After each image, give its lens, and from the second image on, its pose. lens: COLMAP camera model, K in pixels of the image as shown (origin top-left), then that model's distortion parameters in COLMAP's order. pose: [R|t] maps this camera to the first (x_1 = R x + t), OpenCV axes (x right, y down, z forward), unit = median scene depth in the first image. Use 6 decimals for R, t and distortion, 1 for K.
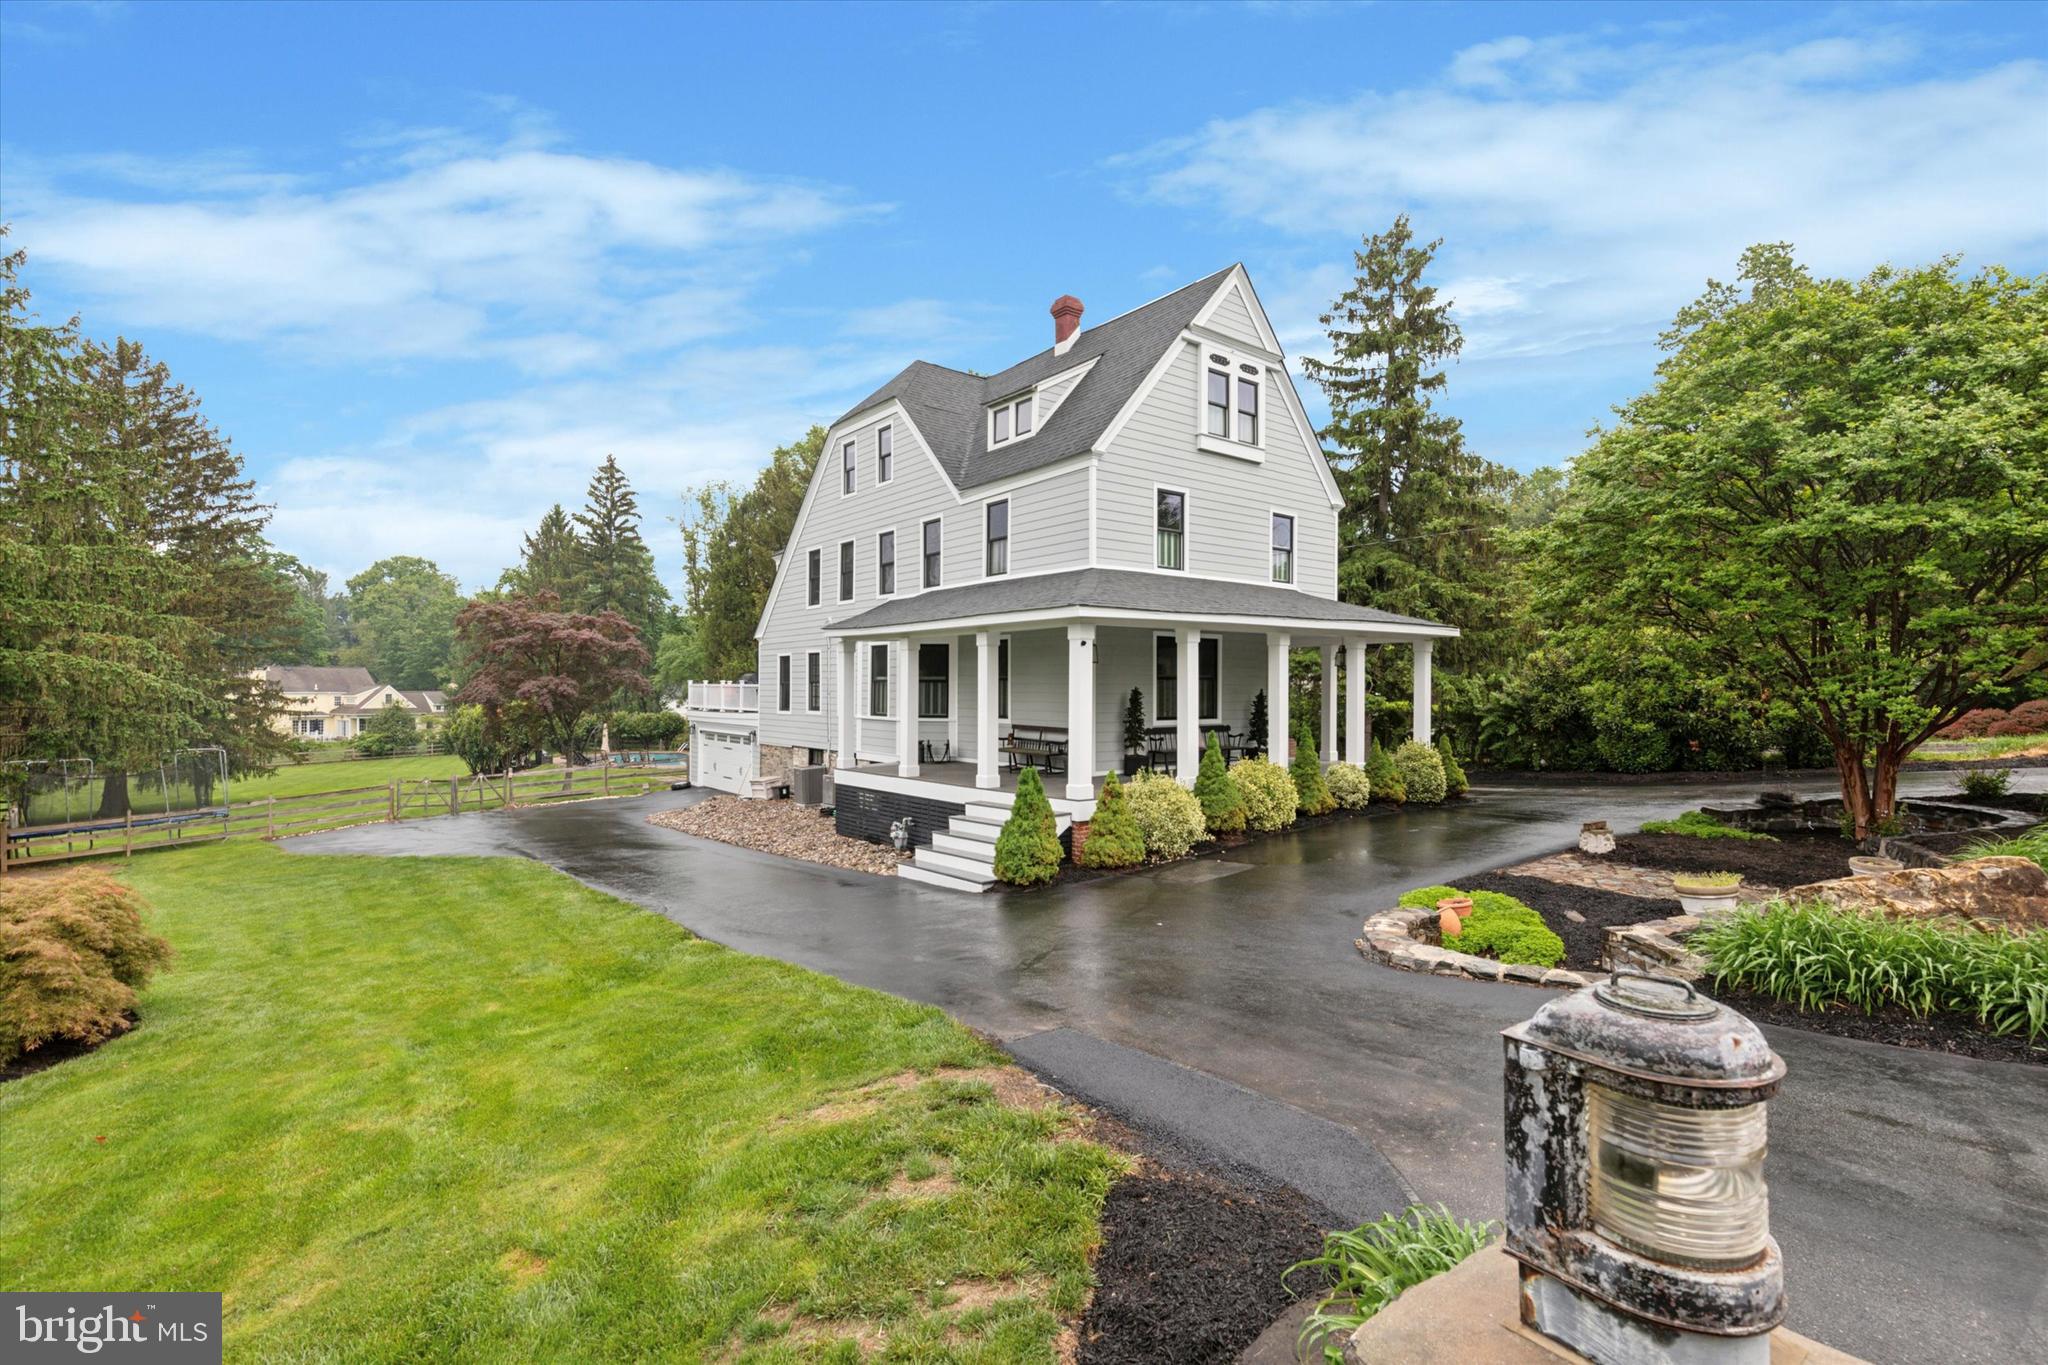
lens RADIAL K [[929.5, 0, 1032.8], [0, 929.5, 682.1], [0, 0, 1]] dist [0.004835, 0.000339]
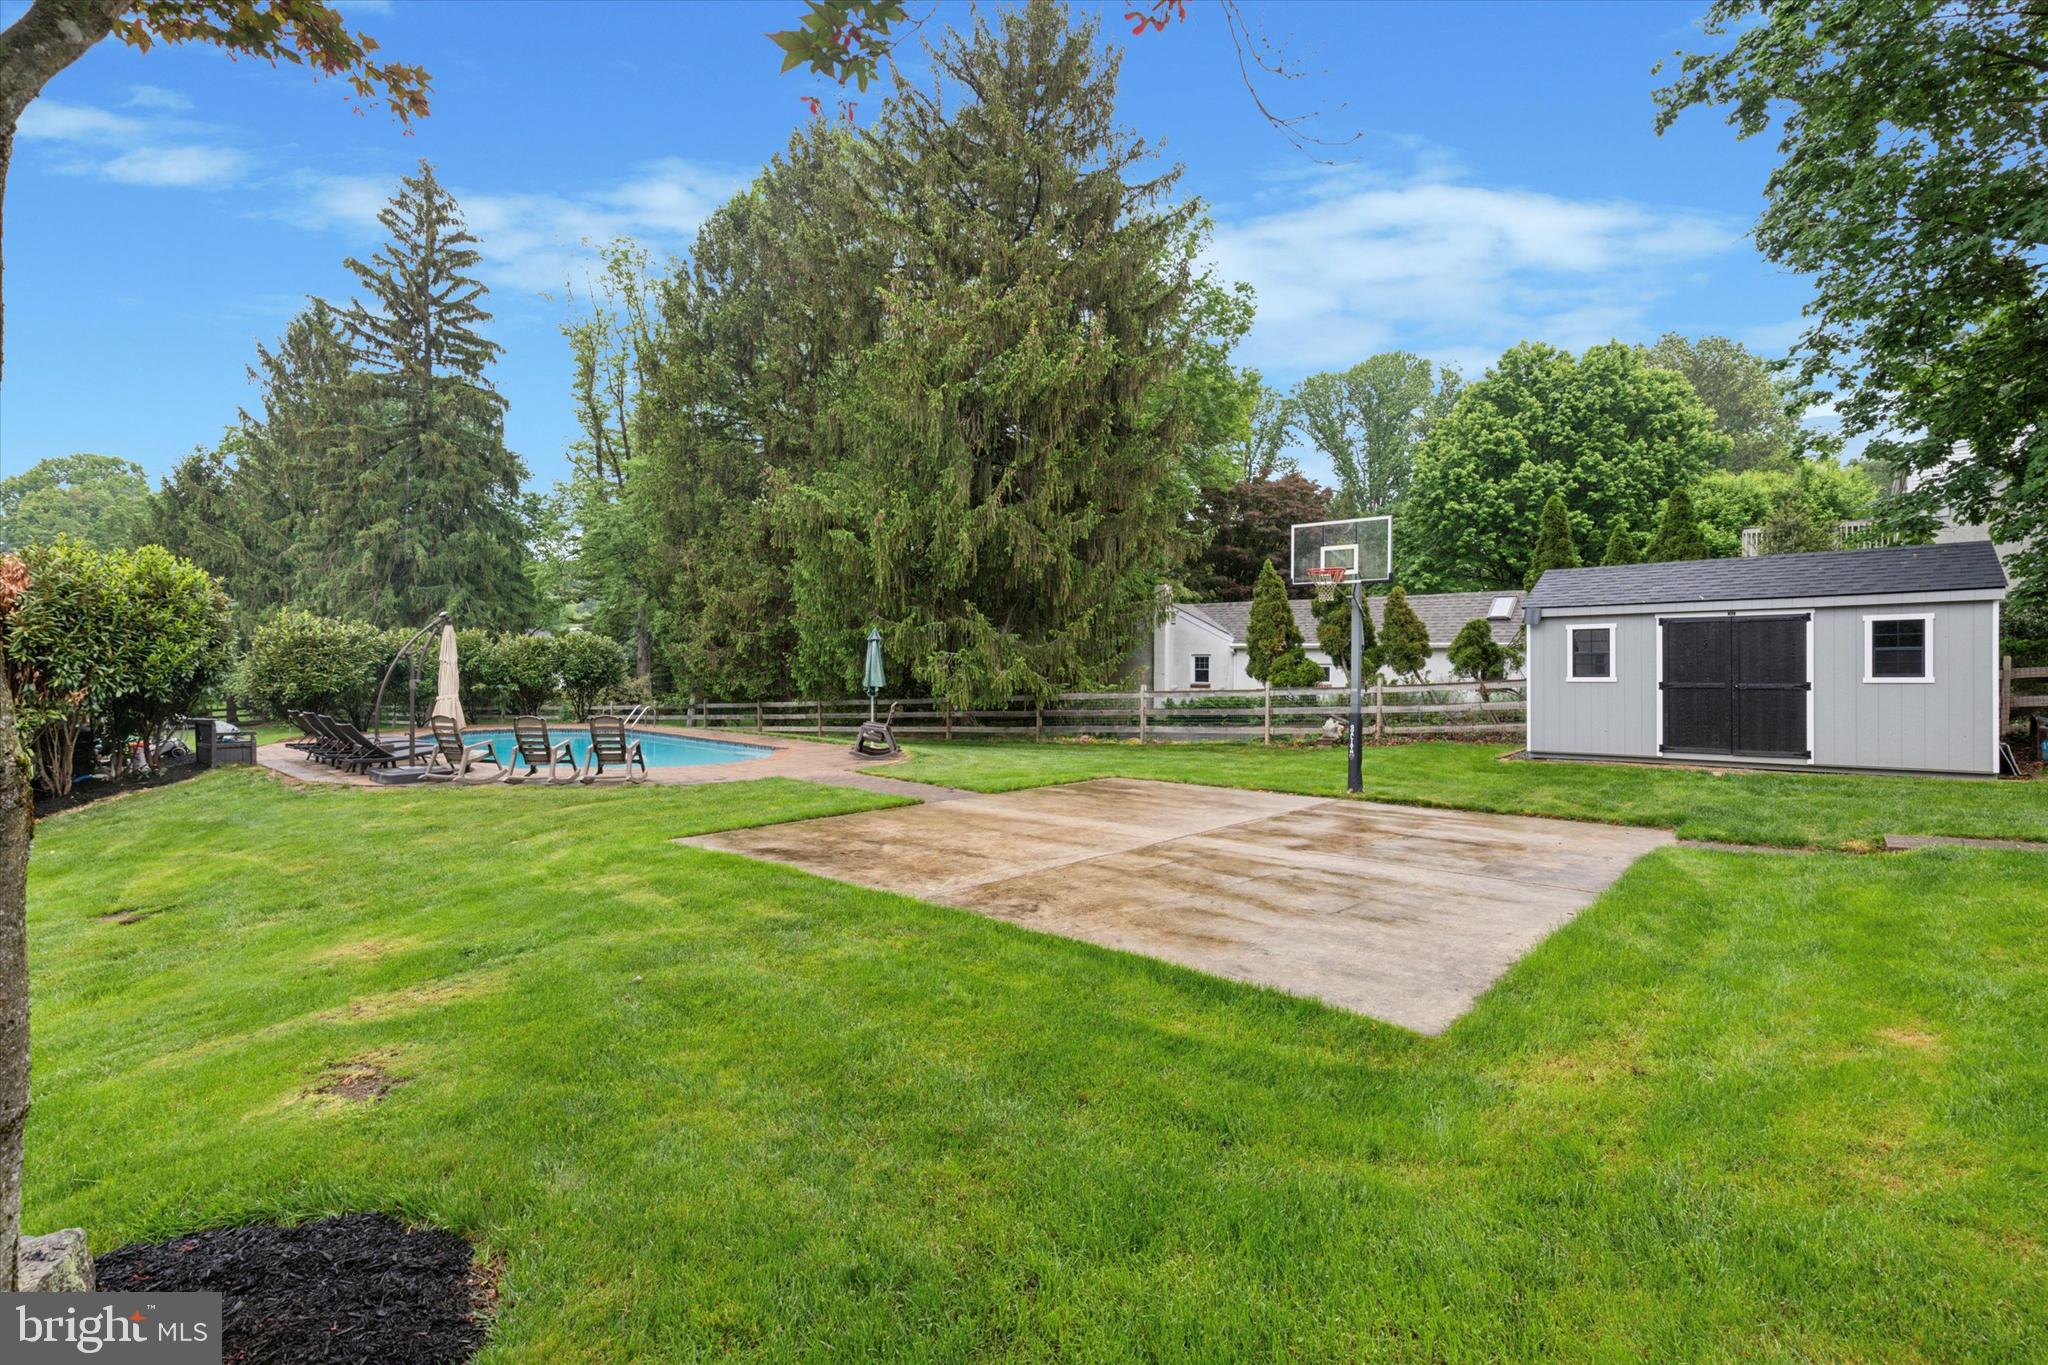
lens RADIAL K [[929.5, 0, 1035.8], [0, 929.5, 670.8], [0, 0, 1]] dist [0.004835, 0.000339]
pose [[0.986061, 0.004334, 0.166329, -0.335168], [-0.006718, 0.999883, 0.013774, 0.054561], [-0.166249, -0.014699, 0.985974, 0.699302]]
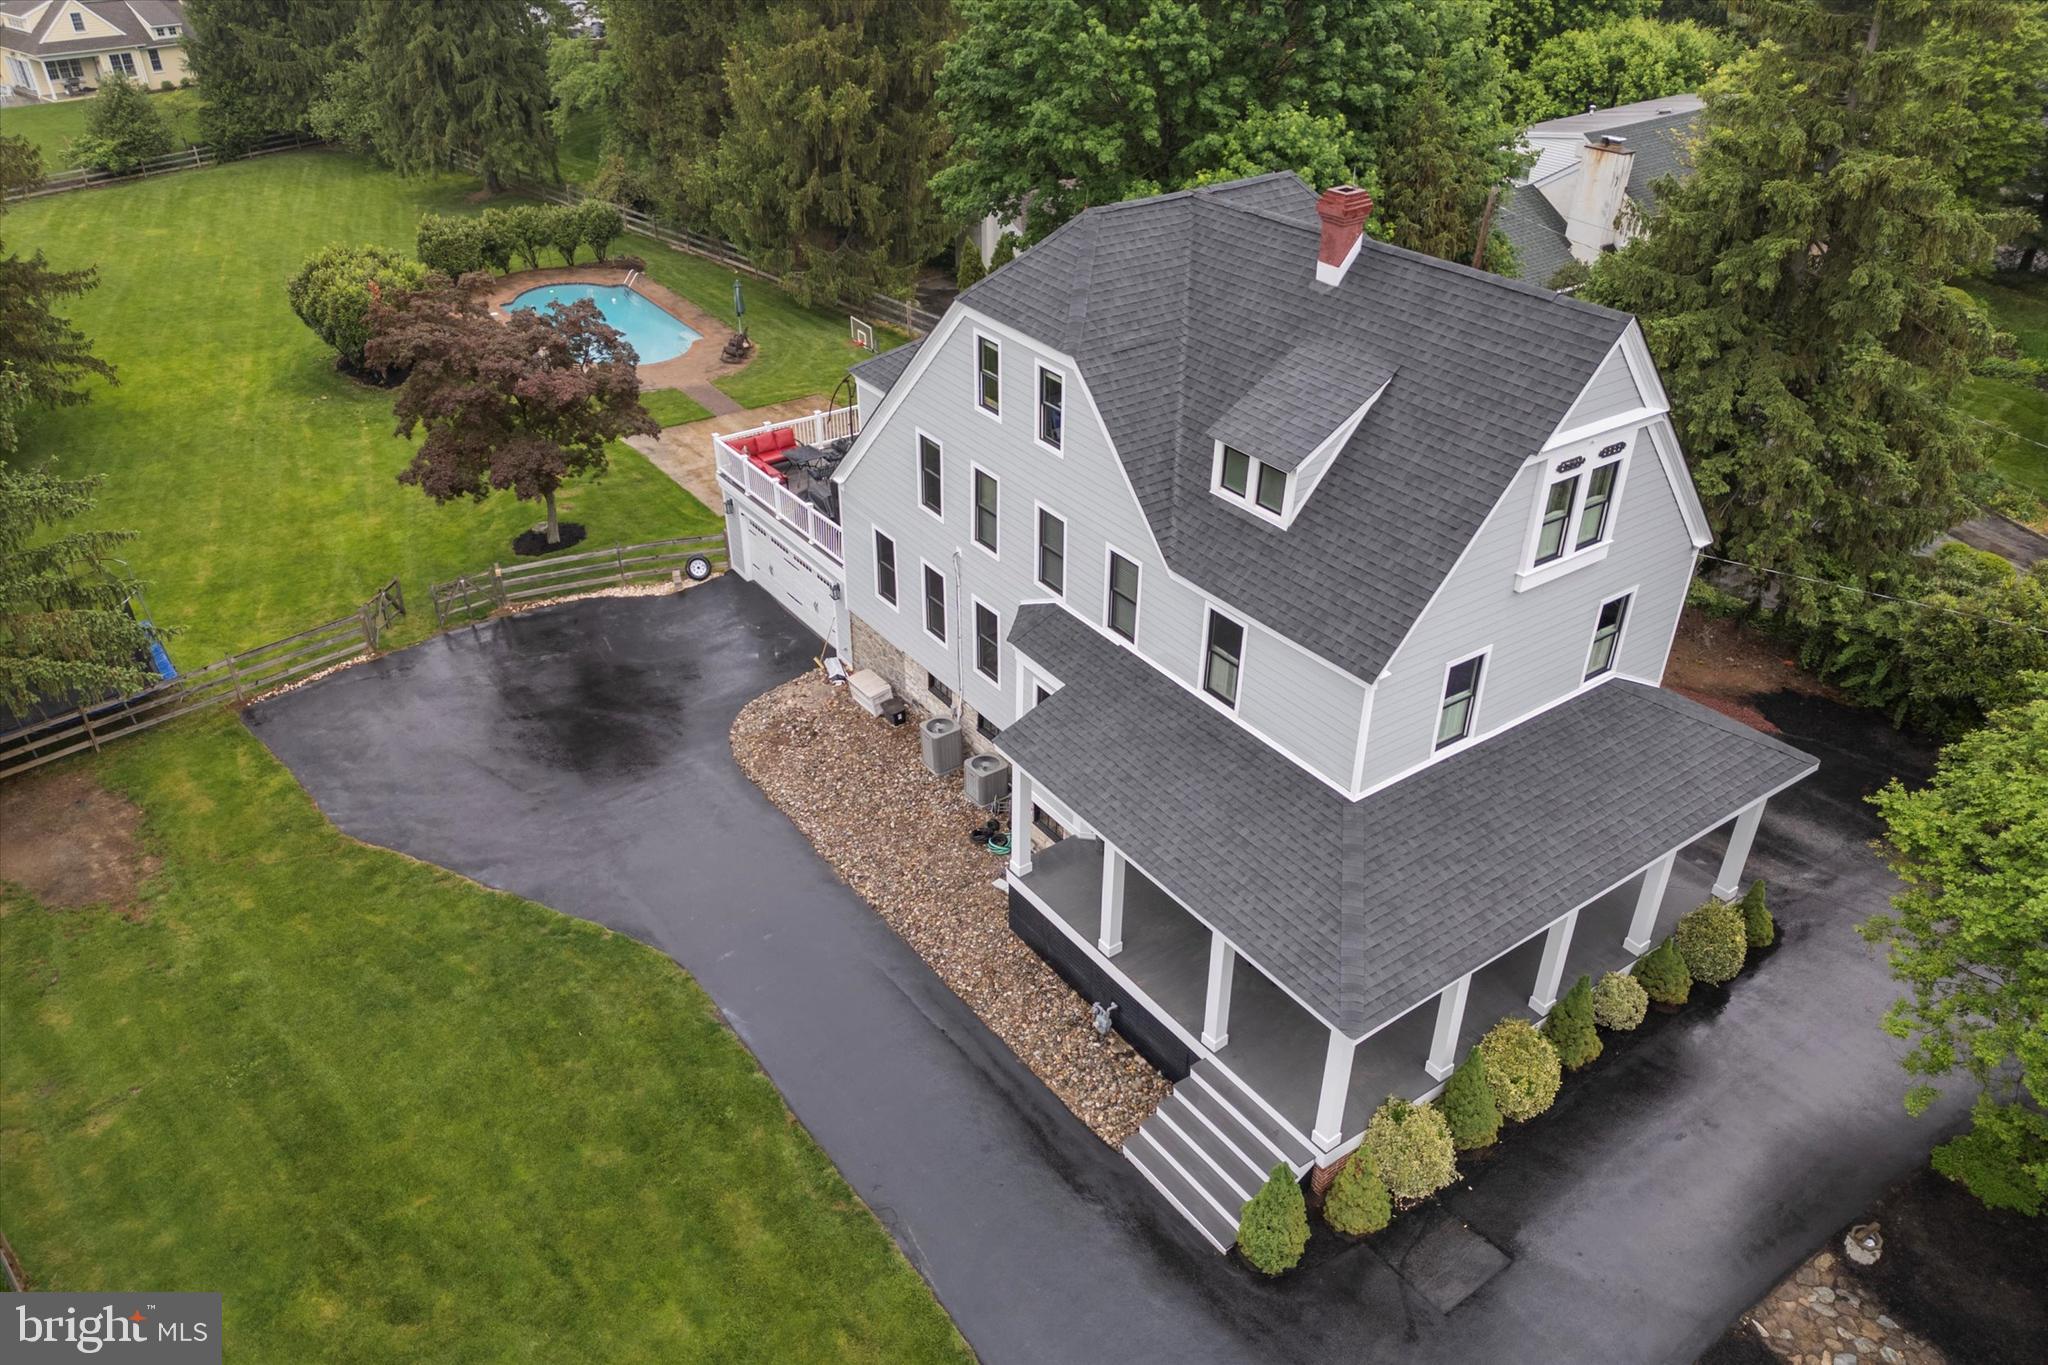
lens RADIAL K [[1448.0, 0, 1036.2], [0, 1448.0, 688.2], [0, 0, 1]] dist [0.053234, -0.030538]
pose [[0.998841, 0.029058, -0.038375, -0.055344], [-0.003834, 0.842726, 0.538329, -0.295373], [0.047982, -0.537558, 0.841860, -0.006265]]
